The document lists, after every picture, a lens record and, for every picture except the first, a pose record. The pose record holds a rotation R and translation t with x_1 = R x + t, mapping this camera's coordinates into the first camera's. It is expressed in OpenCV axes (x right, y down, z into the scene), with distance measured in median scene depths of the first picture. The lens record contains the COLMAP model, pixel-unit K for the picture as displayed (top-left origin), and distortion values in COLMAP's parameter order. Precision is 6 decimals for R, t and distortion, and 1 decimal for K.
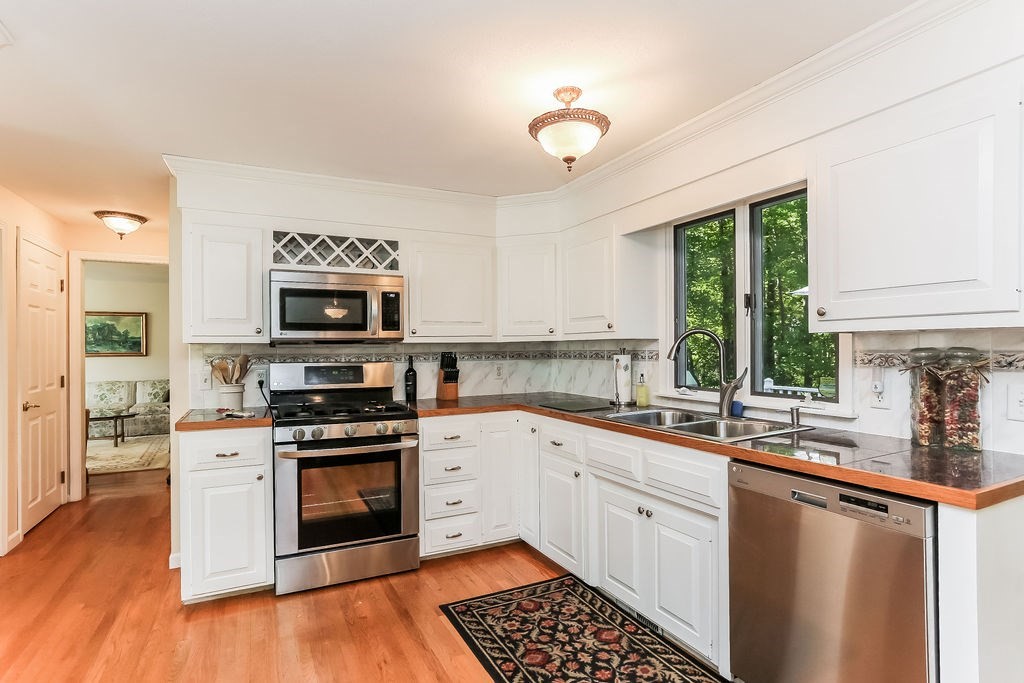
lens RADIAL K [[514.9, 0, 498.1], [0, 514.9, 342.7], [0, 0, 1]] dist [-0.014623, 0.004653]
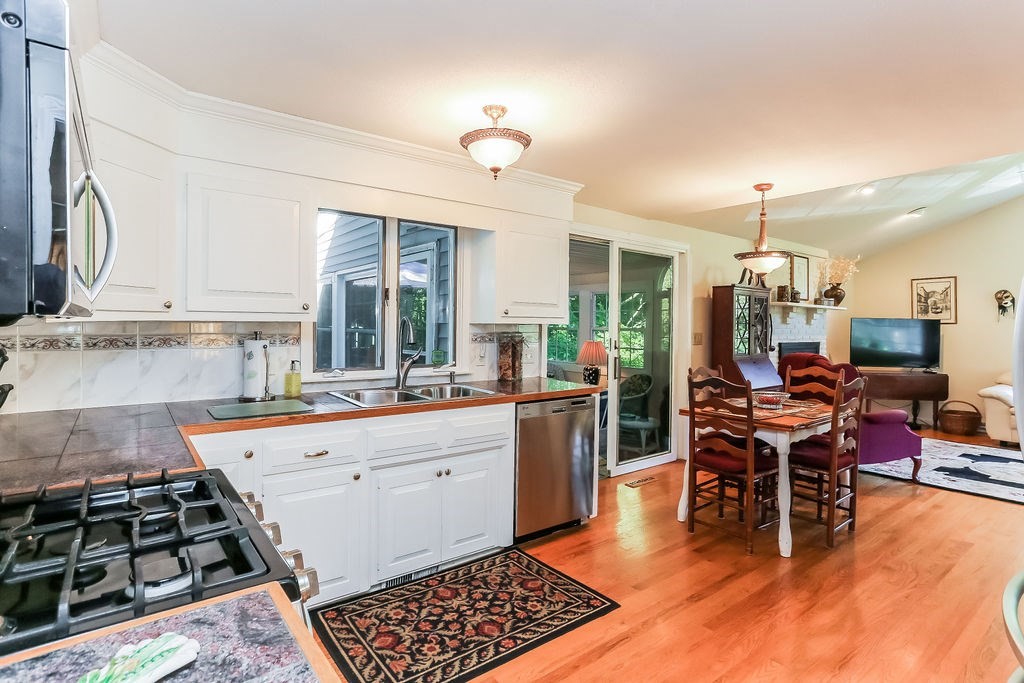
lens RADIAL K [[514.9, 0, 494.1], [0, 514.9, 334.2], [0, 0, 1]] dist [-0.014623, 0.004653]
pose [[-0.180770, -0.005272, 0.983511, -0.867823], [-0.013015, 0.999911, 0.002968, 0.009110], [-0.983439, -0.012264, -0.180823, 1.079396]]
